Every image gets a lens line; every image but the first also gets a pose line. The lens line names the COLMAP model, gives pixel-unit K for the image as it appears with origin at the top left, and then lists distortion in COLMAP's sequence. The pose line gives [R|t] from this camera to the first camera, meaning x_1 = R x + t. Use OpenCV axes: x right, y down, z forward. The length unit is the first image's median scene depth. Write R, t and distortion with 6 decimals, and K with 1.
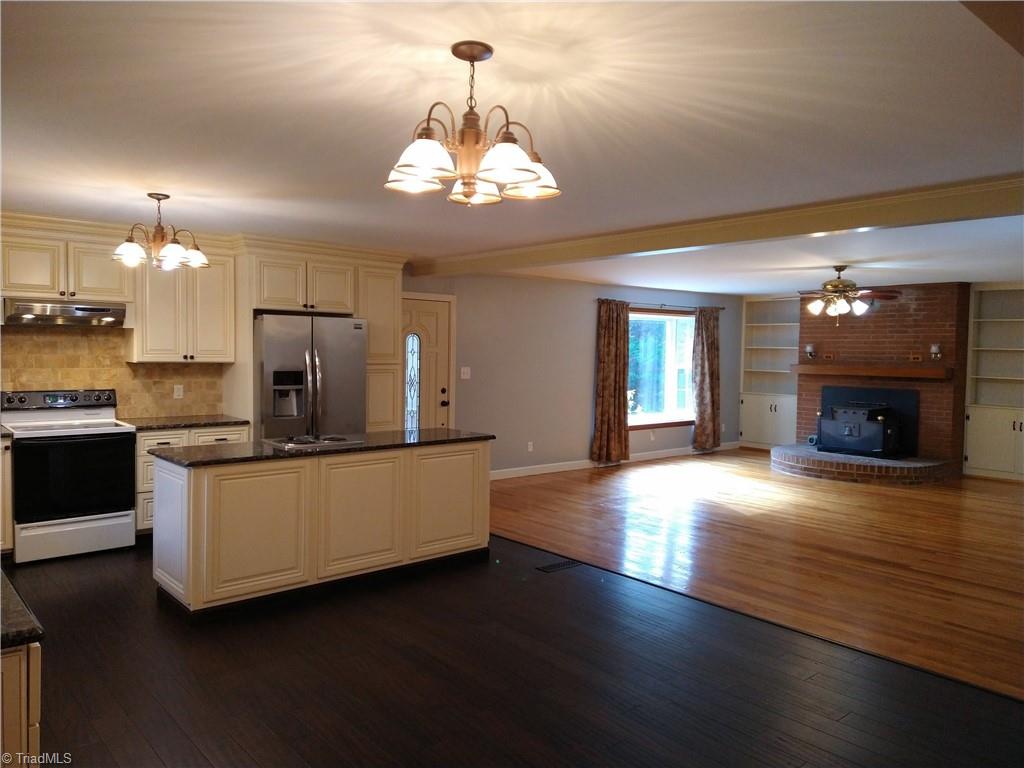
lens RADIAL K [[744.7, 0, 515.6], [0, 744.7, 379.9], [0, 0, 1]] dist [0.118859, -0.162869]
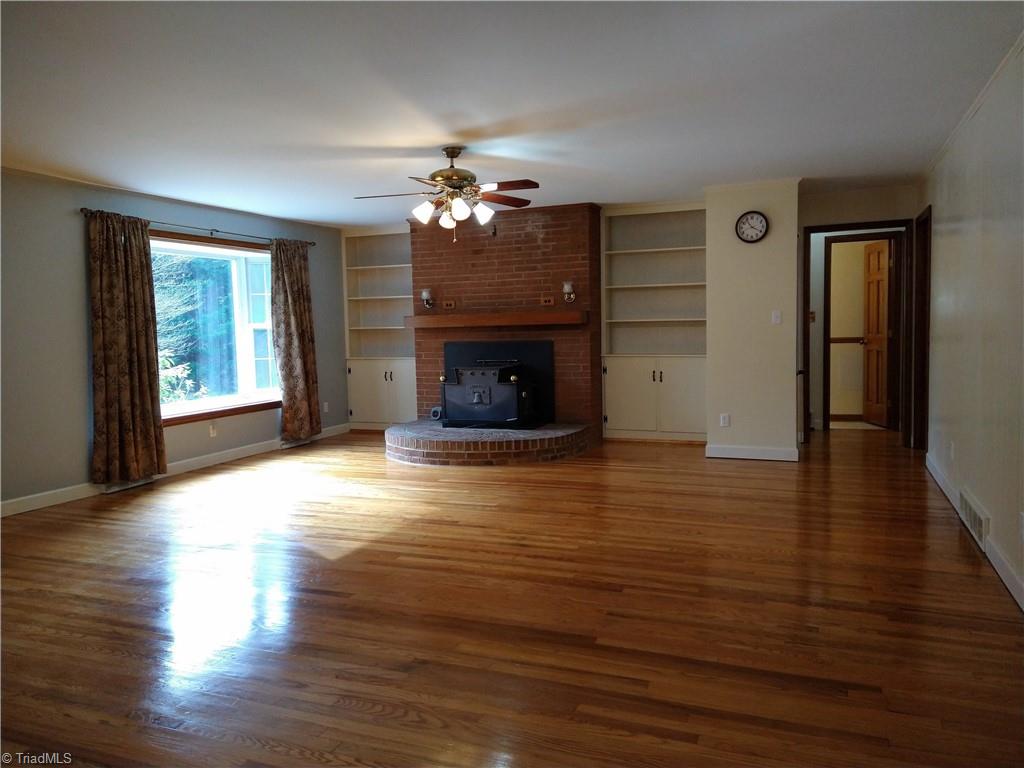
lens RADIAL K [[744.7, 0, 515.6], [0, 744.7, 379.9], [0, 0, 1]] dist [0.118859, -0.162869]
pose [[0.888917, -0.070505, 0.452609, 0.132062], [0.056596, 0.997418, 0.044217, 0.017874], [-0.454558, -0.013689, 0.890612, 0.308027]]
